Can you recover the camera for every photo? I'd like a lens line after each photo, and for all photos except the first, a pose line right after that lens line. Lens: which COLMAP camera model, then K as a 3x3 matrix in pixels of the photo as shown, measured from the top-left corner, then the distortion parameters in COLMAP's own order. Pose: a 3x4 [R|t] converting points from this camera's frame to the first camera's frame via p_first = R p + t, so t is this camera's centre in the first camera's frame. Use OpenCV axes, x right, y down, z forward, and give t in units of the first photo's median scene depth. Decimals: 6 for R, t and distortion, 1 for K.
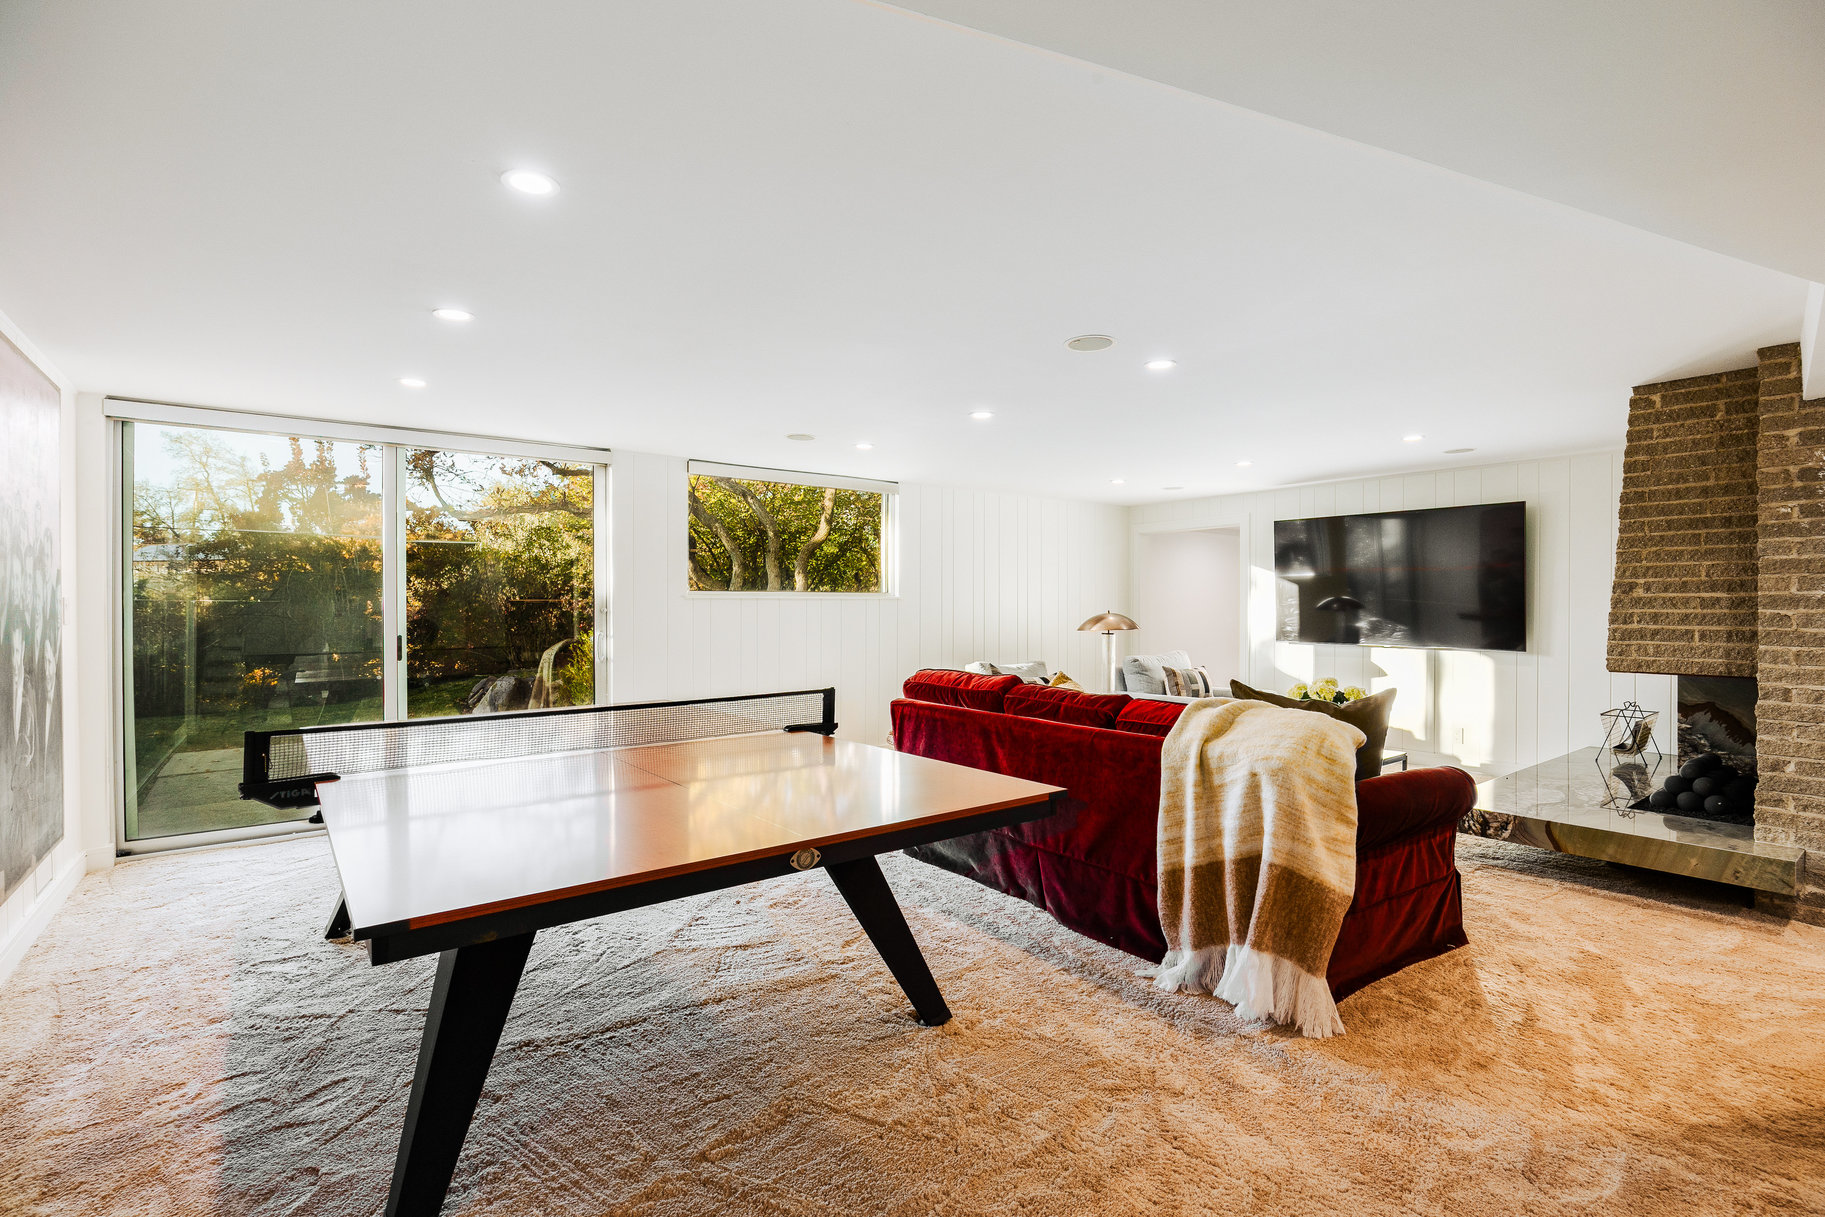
lens RADIAL K [[853.6, 0, 910.3], [0, 853.6, 621.7], [0, 0, 1]] dist [0.004798, 0.000520]
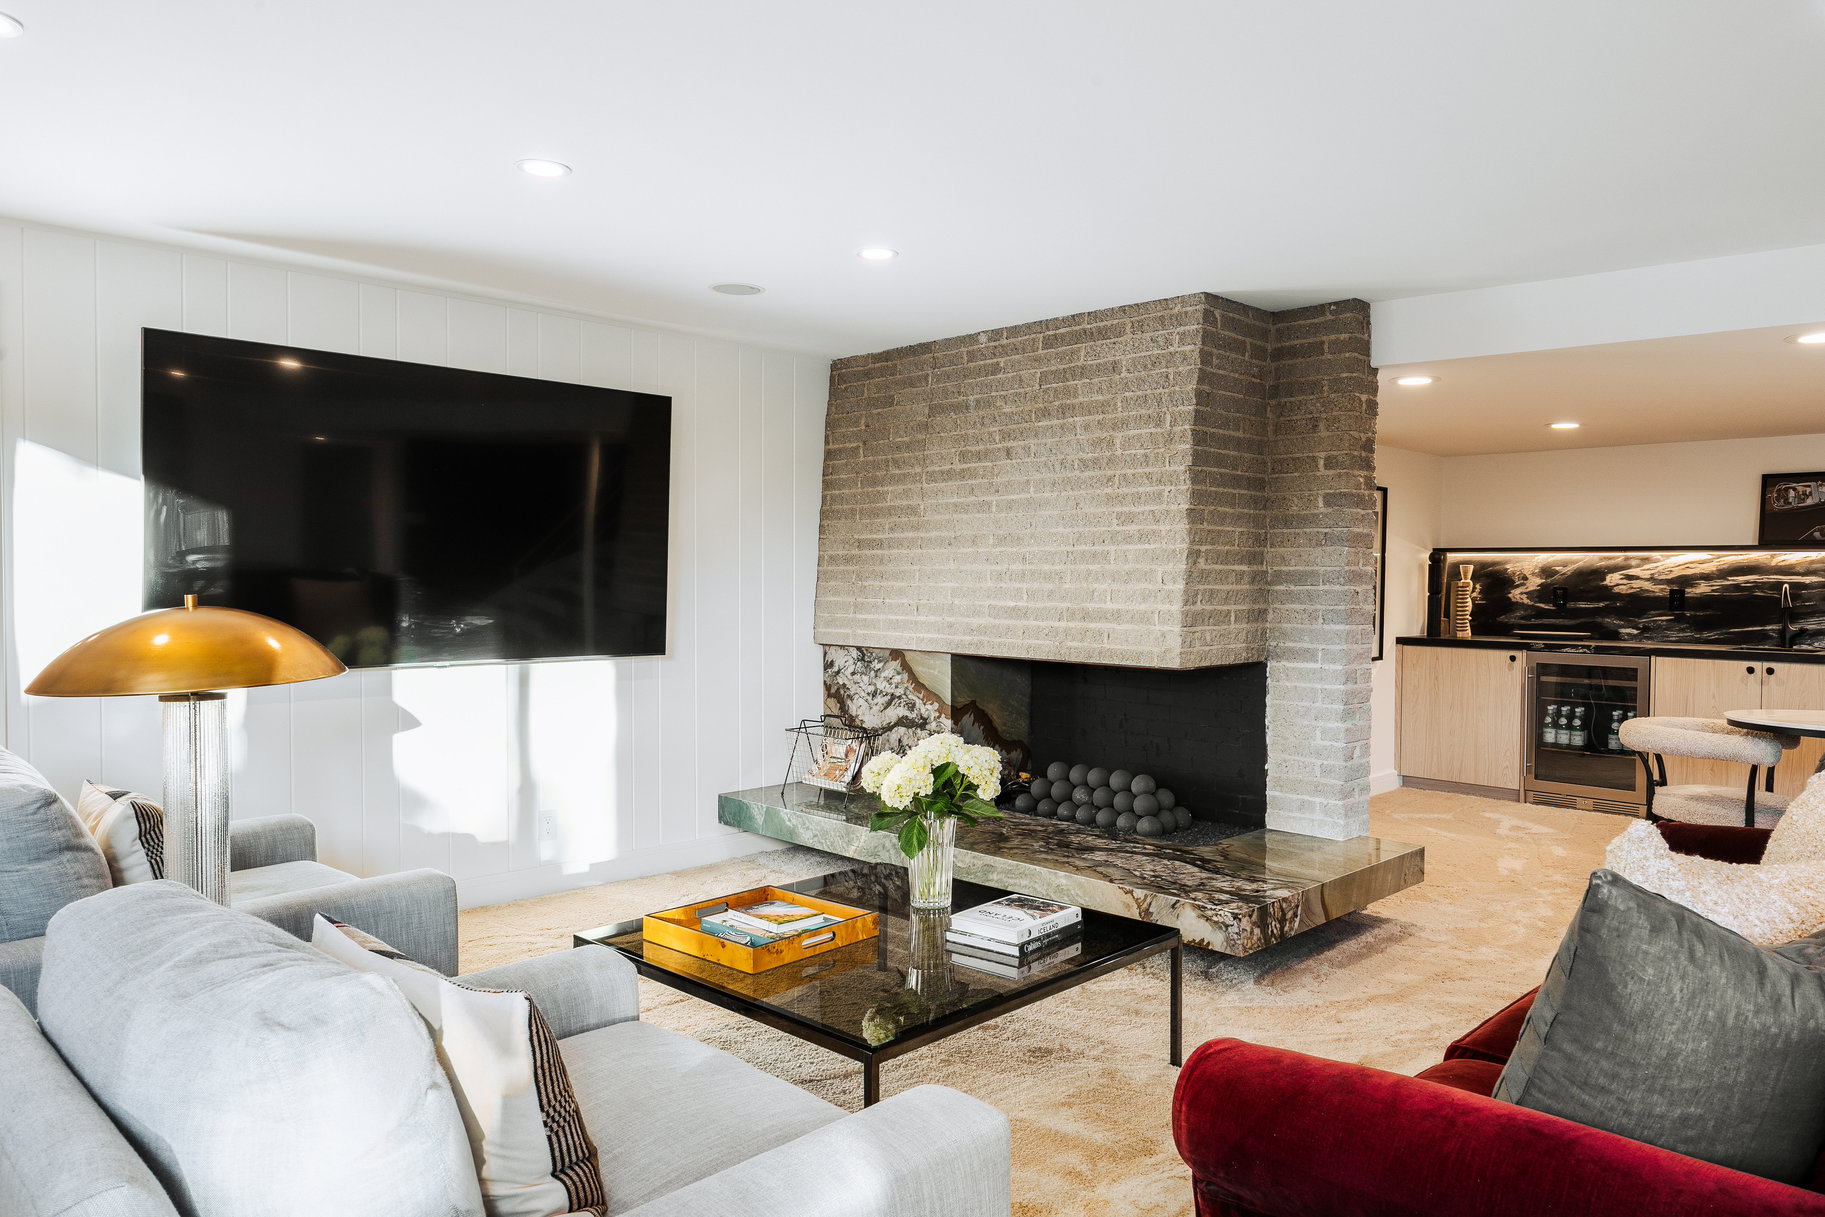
lens RADIAL K [[1246.3, 0, 911.9], [0, 1246.3, 605.4], [0, 0, 1]] dist [-0.002798, -0.000576]
pose [[-0.150649, -0.025537, 0.988257, -0.220542], [0.011462, 0.999554, 0.027576, -0.031618], [-0.988521, 0.015481, -0.150289, 1.482611]]
